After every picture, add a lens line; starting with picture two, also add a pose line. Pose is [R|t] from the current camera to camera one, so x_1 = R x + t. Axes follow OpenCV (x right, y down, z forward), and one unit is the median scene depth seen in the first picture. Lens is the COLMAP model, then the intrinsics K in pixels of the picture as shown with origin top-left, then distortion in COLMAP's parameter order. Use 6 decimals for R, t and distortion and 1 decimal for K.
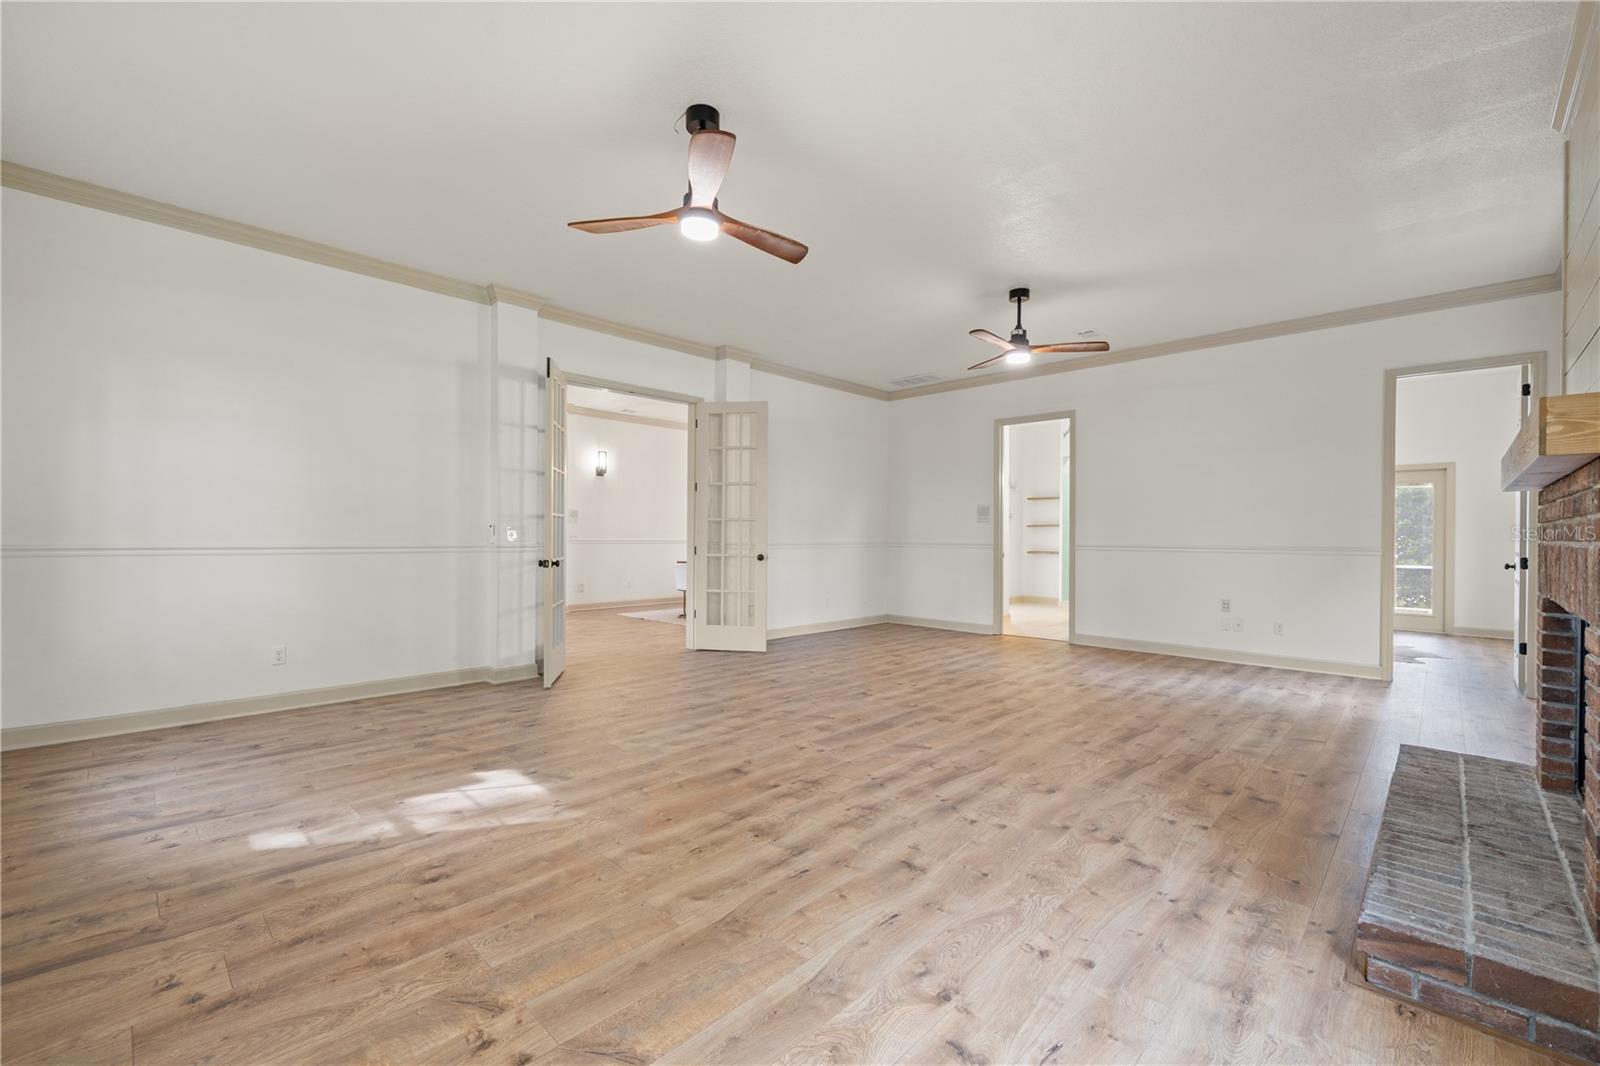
lens RADIAL K [[626.5, 0, 798.9], [0, 626.5, 536.8], [0, 0, 1]] dist [0.000944, 0.000077]
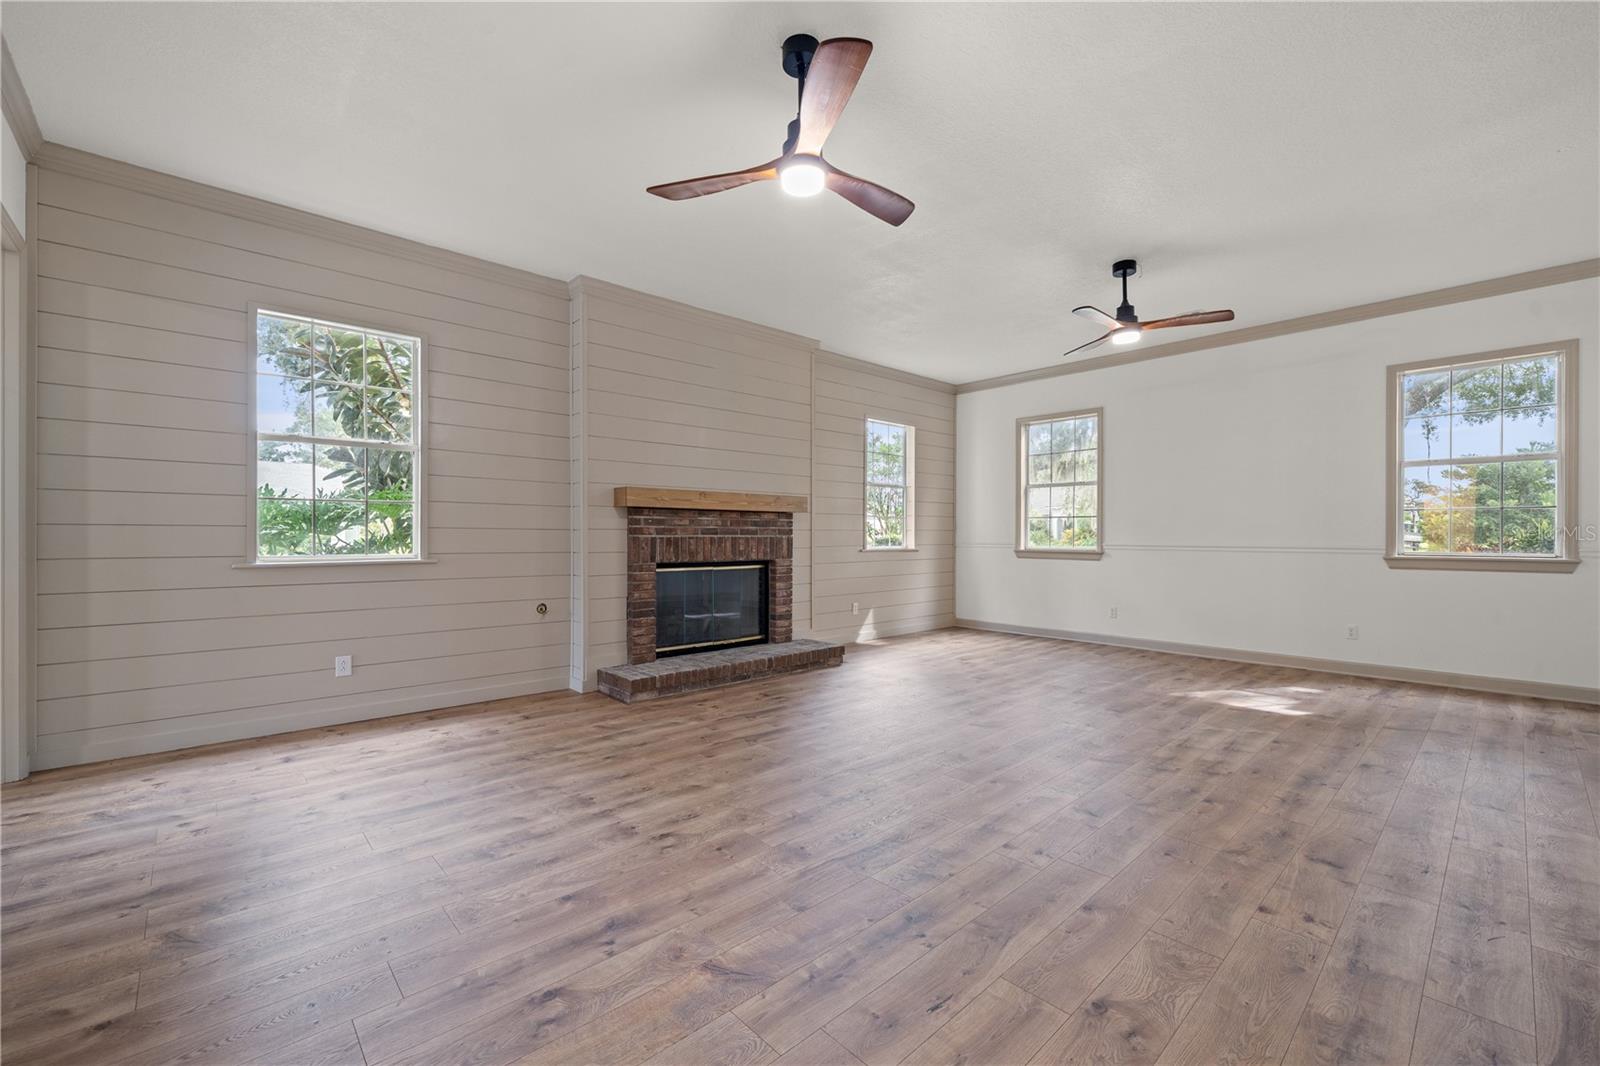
lens RADIAL K [[626.5, 0, 801.2], [0, 626.5, 534.5], [0, 0, 1]] dist [0.000944, 0.000077]
pose [[-0.998589, -0.008008, 0.052491, 0.421546], [-0.007944, 0.999967, 0.001422, -0.001146], [-0.052501, 0.001004, -0.998620, 1.968323]]
